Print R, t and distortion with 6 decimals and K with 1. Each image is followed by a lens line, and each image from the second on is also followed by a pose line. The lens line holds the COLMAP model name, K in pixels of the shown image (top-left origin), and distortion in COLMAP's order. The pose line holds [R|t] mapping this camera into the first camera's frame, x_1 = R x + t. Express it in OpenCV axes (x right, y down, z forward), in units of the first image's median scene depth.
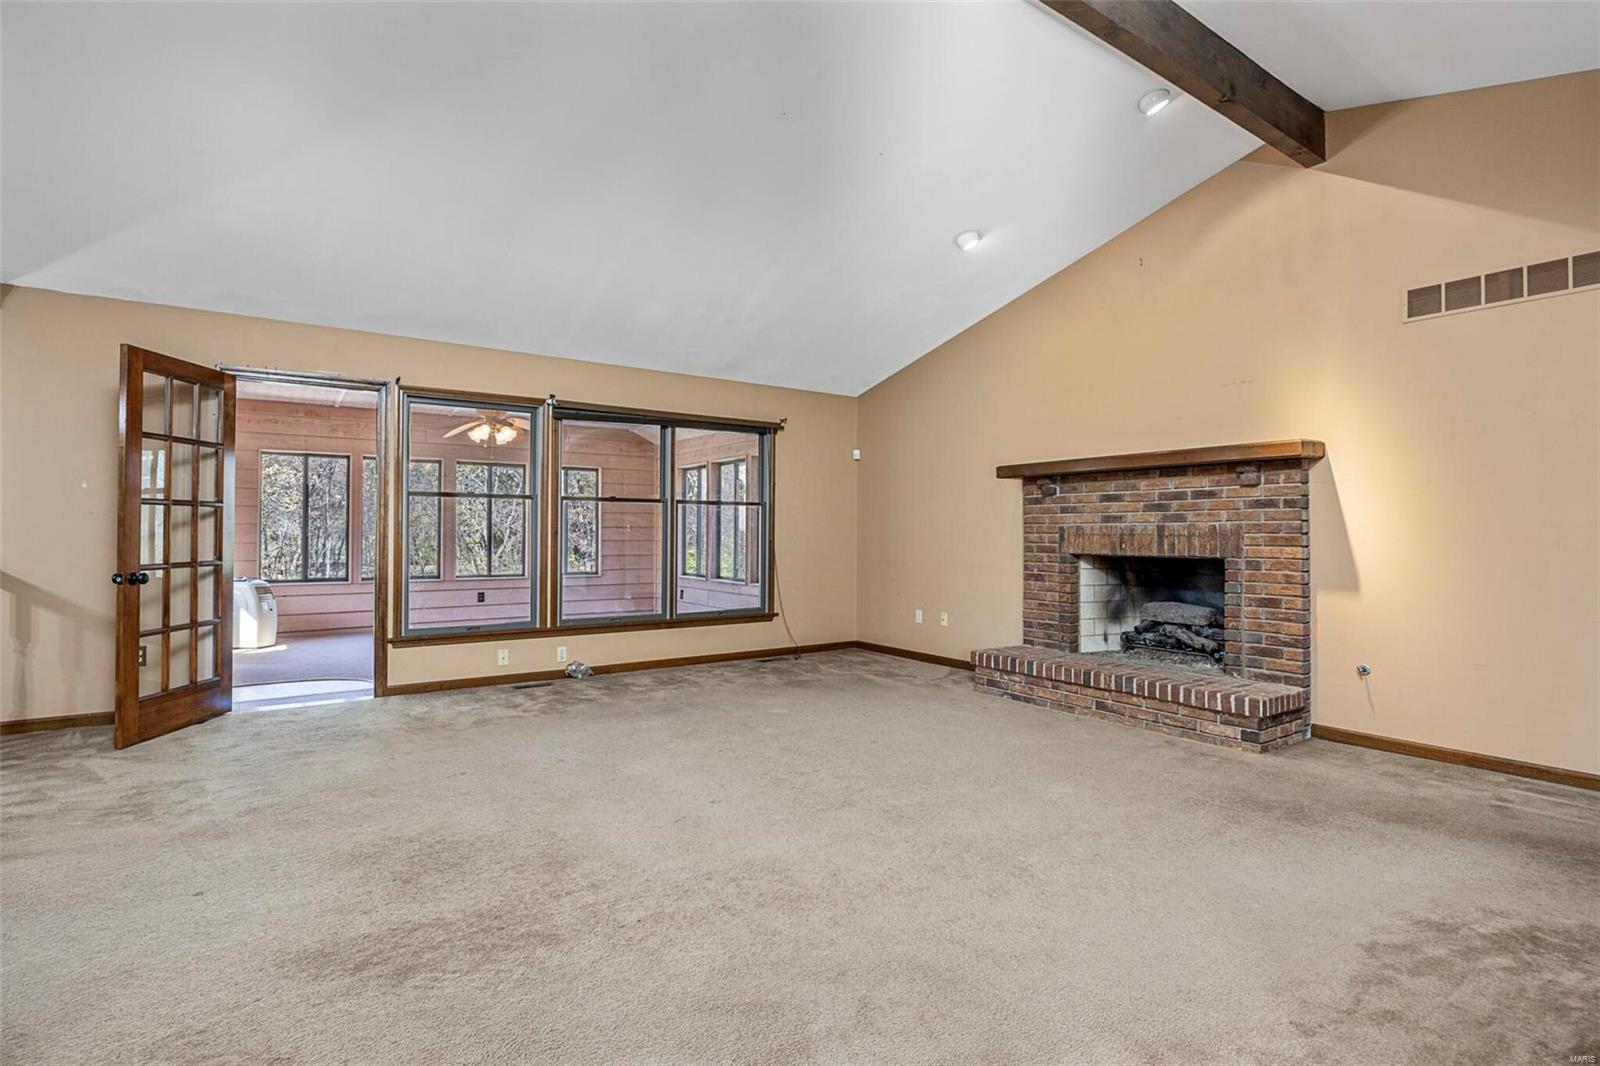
lens RADIAL K [[771.7, 0, 810.6], [0, 771.7, 534.4], [0, 0, 1]] dist [-0.014198, 0.000427]
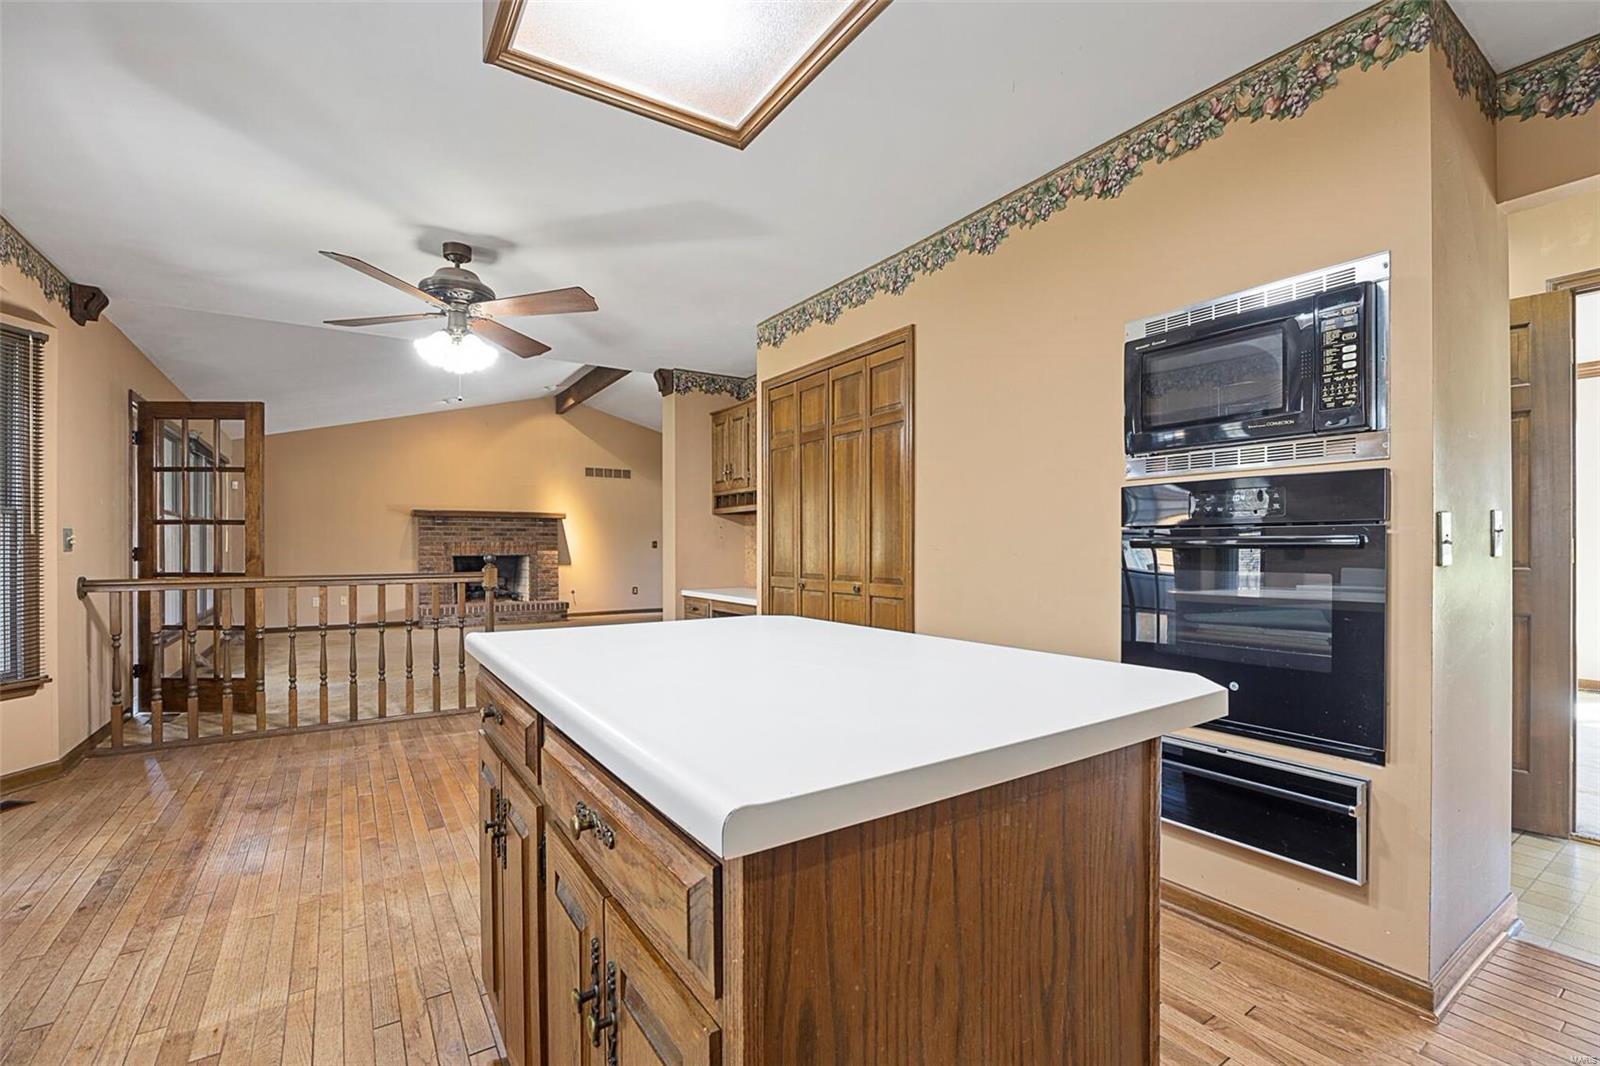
lens RADIAL K [[712.5, 0, 798.6], [0, 712.5, 548.1], [0, 0, 1]] dist [0.000261, -0.000227]
pose [[0.035314, -0.007829, 0.999346, -1.586643], [0.000371, 0.999969, 0.007820, -0.010241], [-0.999376, 0.000094, 0.035316, 0.022407]]
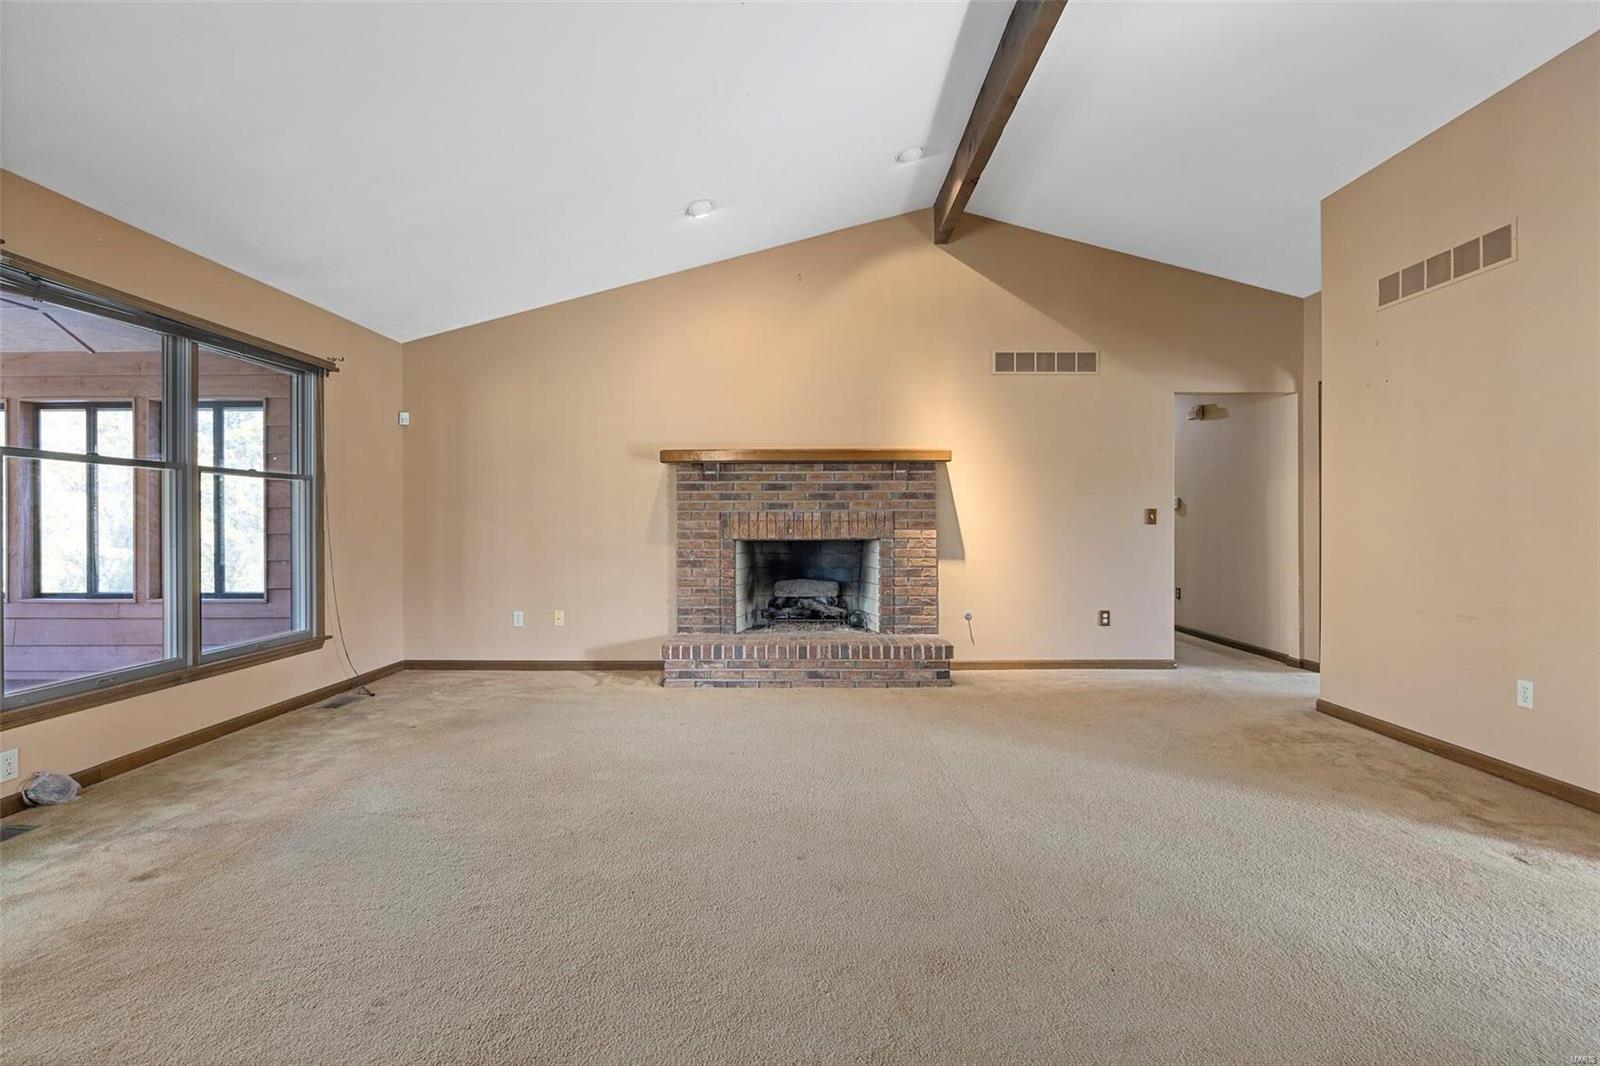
lens RADIAL K [[771.7, 0, 807.0], [0, 771.7, 529.9], [0, 0, 1]] dist [-0.014198, 0.000427]
pose [[0.581162, -0.013664, 0.813673, -0.477336], [0.004227, 0.999896, 0.013772, -0.001452], [-0.813777, -0.004564, 0.581159, 0.331078]]
